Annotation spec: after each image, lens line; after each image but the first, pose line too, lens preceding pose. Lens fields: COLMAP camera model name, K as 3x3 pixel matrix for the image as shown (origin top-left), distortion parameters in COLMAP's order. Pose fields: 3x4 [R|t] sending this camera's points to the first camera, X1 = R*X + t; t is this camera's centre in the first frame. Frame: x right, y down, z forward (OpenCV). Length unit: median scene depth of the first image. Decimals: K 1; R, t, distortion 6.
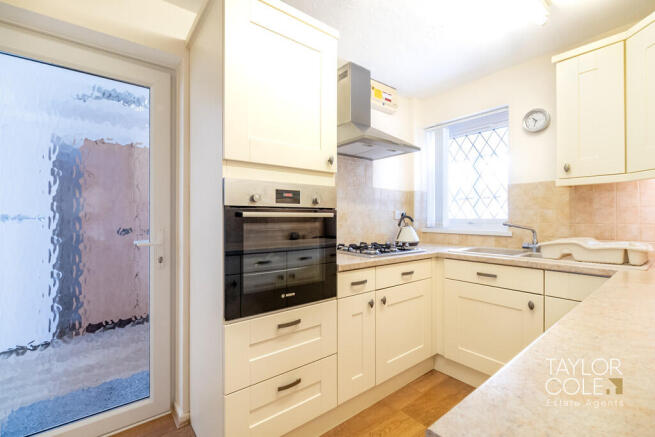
lens RADIAL K [[287.6, 0, 321.7], [0, 287.6, 217.7], [0, 0, 1]] dist [-0.002564, -0.000048]
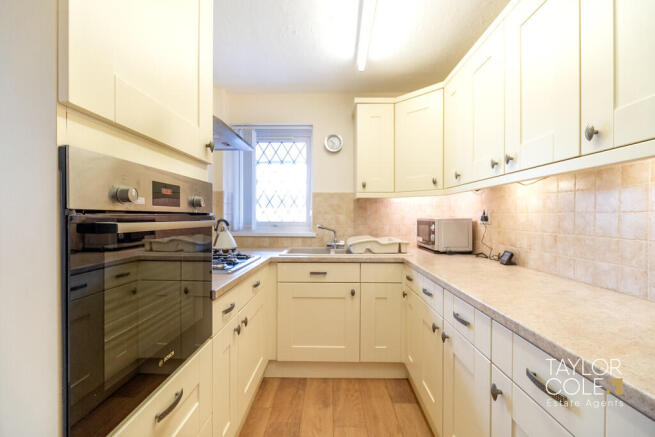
lens RADIAL K [[287.6, 0, 327.4], [0, 287.6, 218.5], [0, 0, 1]] dist [-0.002564, -0.000048]
pose [[0.624506, -0.002724, 0.781015, -0.265052], [-0.002566, 0.999981, 0.005539, -0.019395], [-0.781016, -0.005464, 0.624488, 0.257557]]
